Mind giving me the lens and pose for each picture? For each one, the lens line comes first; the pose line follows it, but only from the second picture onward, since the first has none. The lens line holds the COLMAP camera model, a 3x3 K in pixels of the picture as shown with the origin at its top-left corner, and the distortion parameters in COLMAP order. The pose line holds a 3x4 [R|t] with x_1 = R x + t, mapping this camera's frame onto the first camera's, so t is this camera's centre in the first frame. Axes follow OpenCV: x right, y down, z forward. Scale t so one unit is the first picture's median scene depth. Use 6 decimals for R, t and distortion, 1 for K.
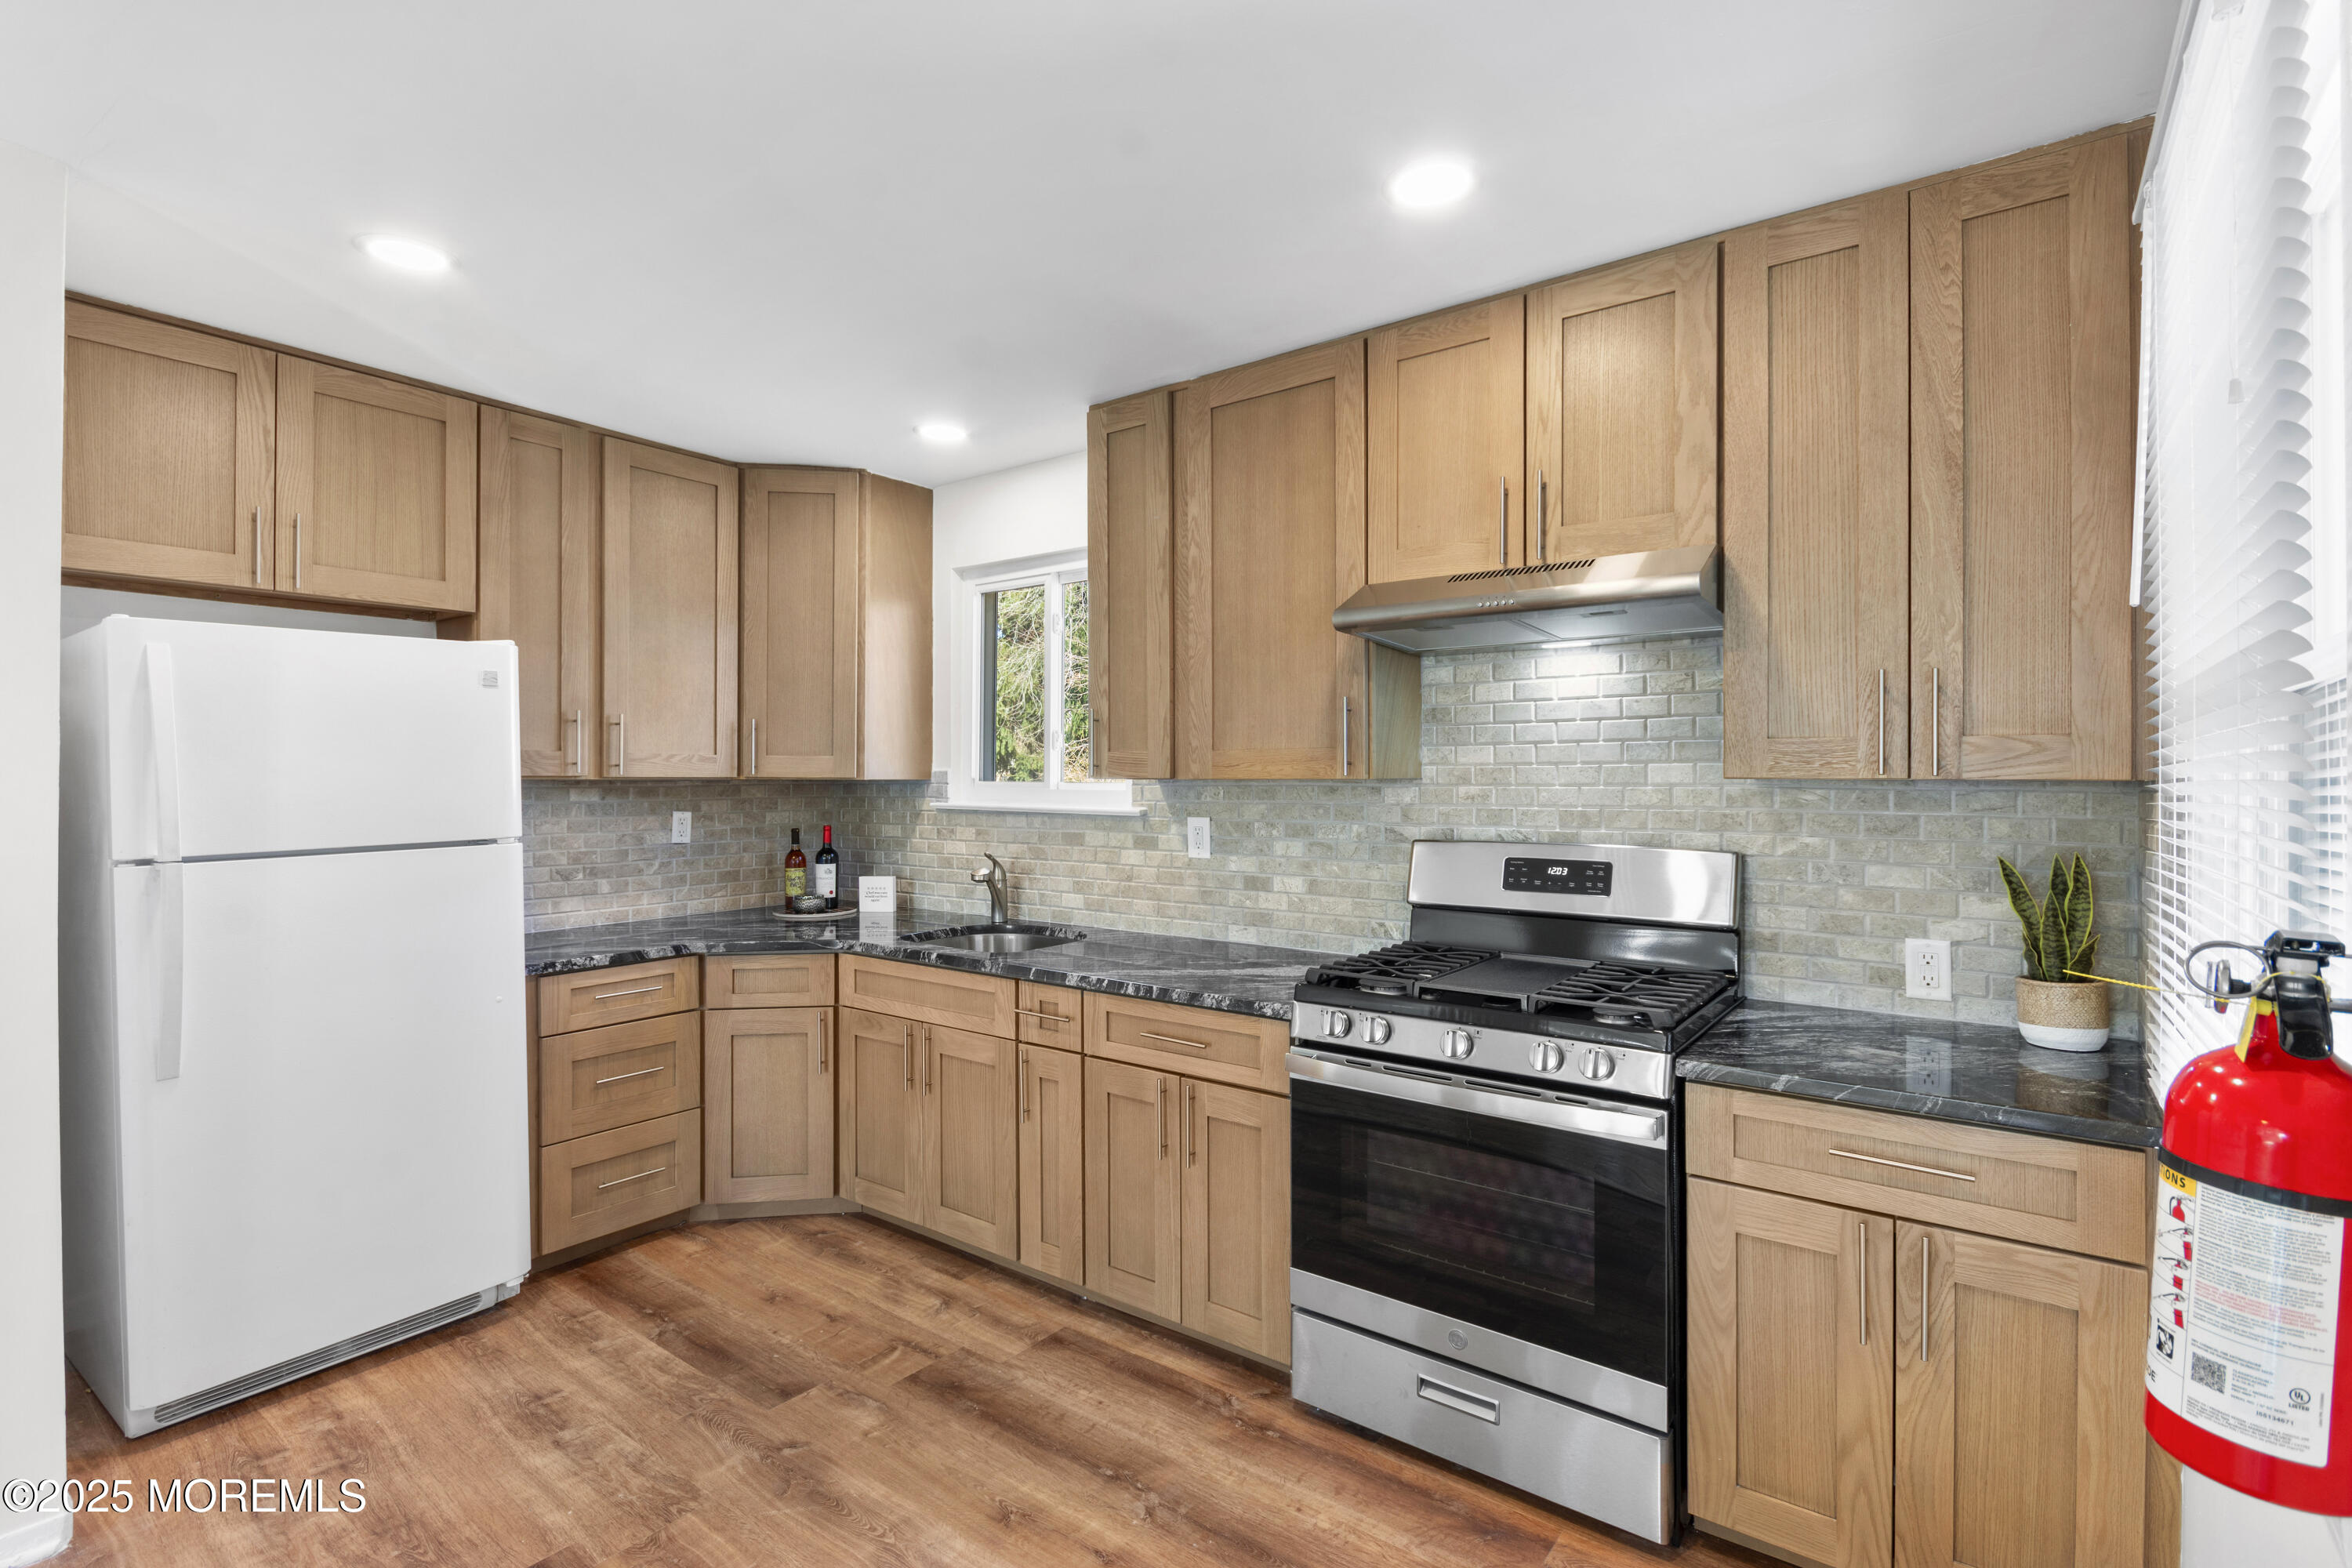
lens RADIAL K [[1096.6, 0, 1171.0], [0, 1096.6, 775.7], [0, 0, 1]] dist [0.004139, -0.006018]
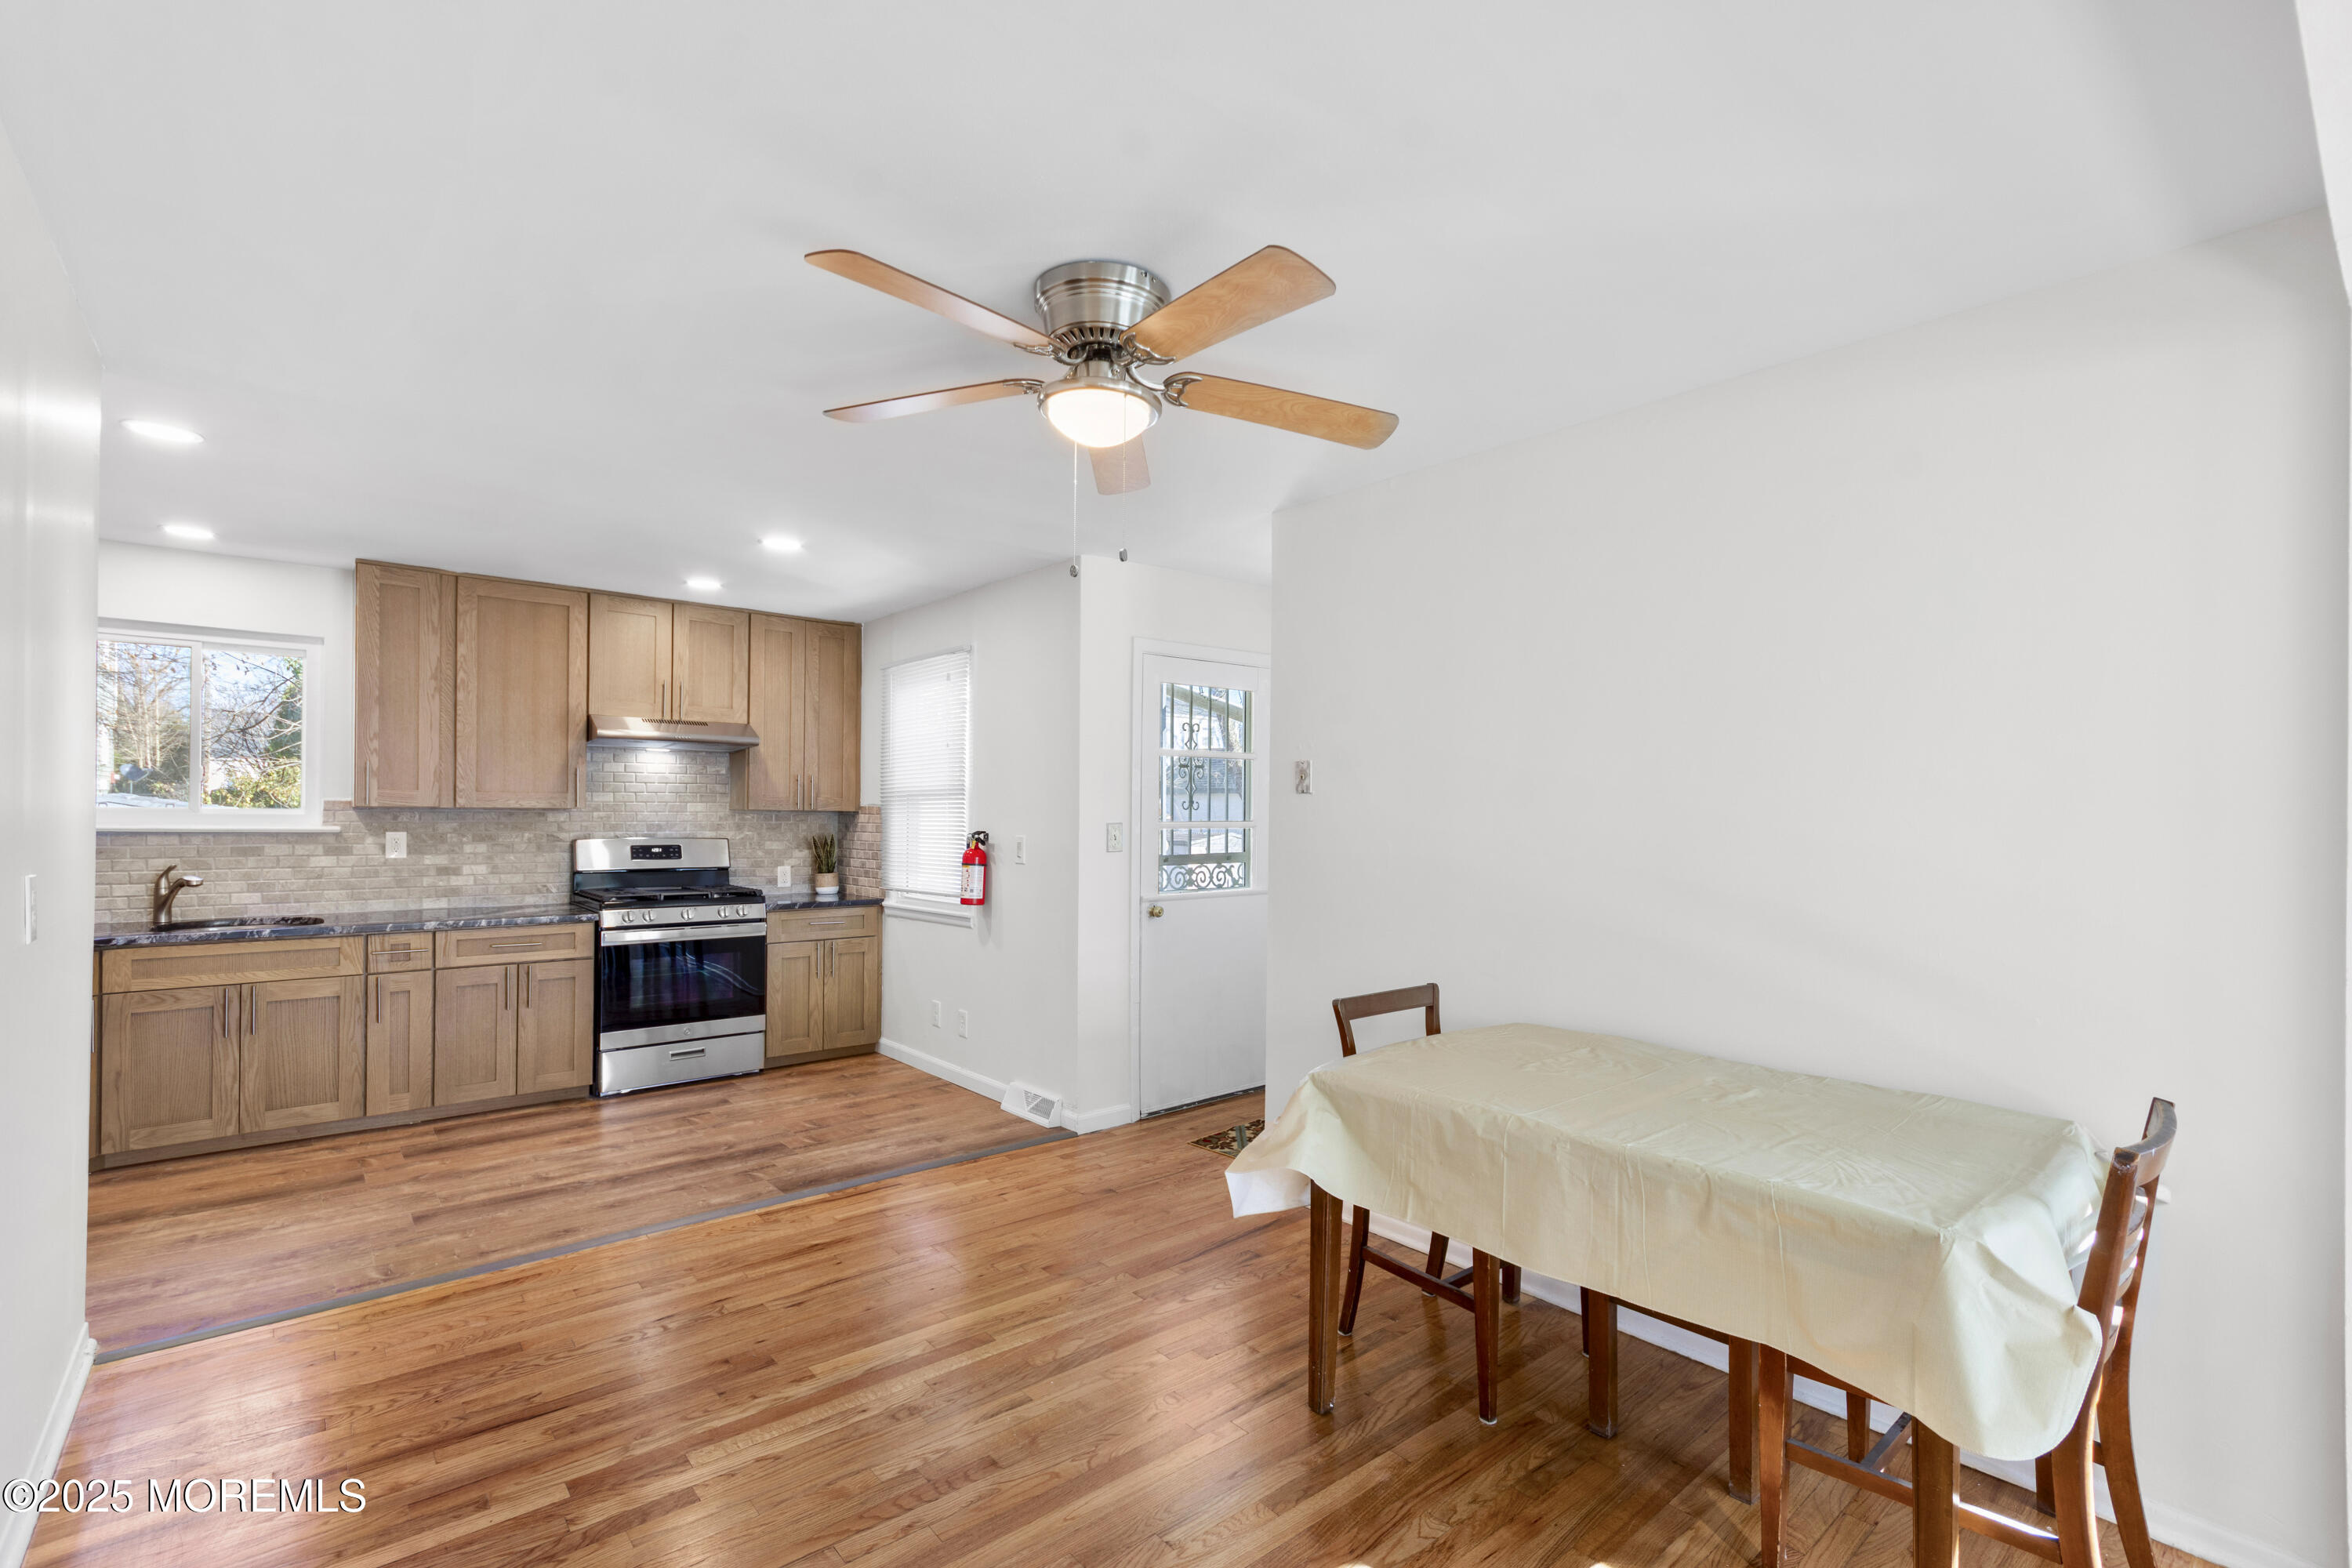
lens RADIAL K [[1051.5, 0, 1169.7], [0, 1051.5, 811.4], [0, 0, 1]] dist [0.006715, -0.001382]
pose [[0.209892, 0.006123, 0.977705, -1.526556], [-0.009006, 0.999950, -0.004329, 0.007021], [-0.977683, -0.007897, 0.209936, -0.480526]]
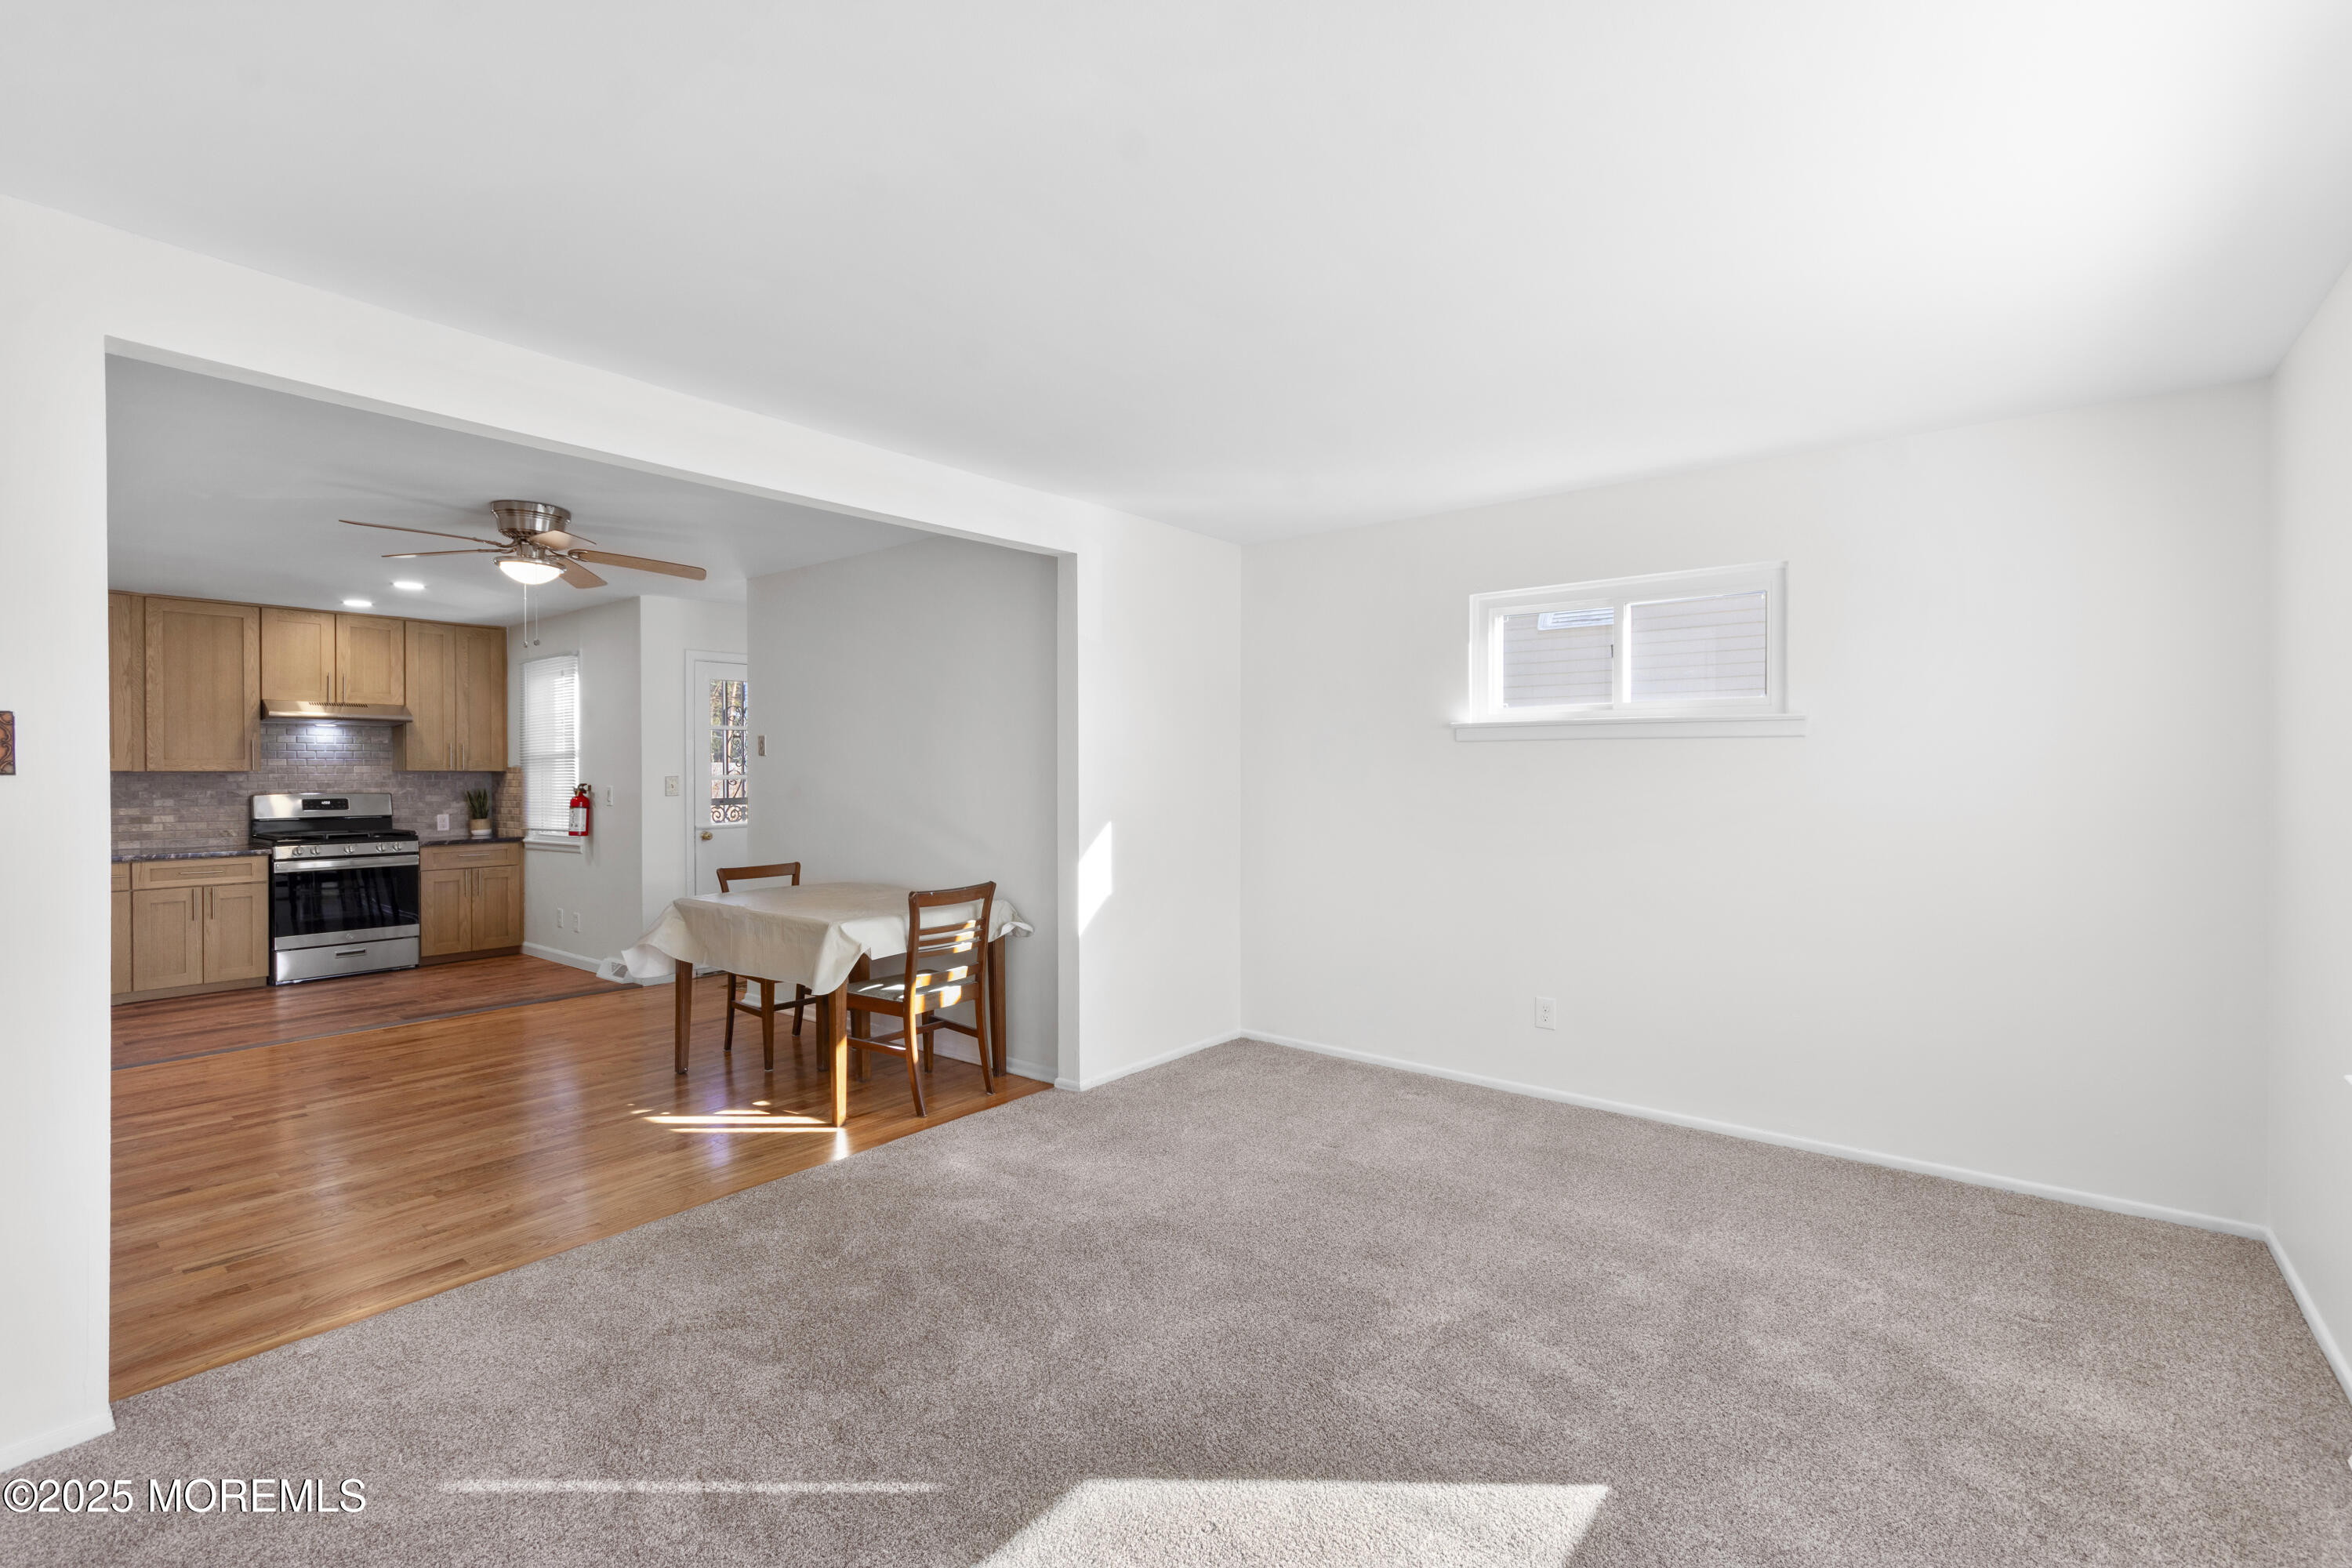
lens RADIAL K [[1051.5, 0, 1181.0], [0, 1051.5, 773.4], [0, 0, 1]] dist [0.006715, -0.001382]
pose [[0.019203, 0.000179, 0.999816, -2.396596], [0.003497, 0.999994, -0.000246, 0.017322], [-0.999809, 0.003501, 0.019202, -1.324275]]
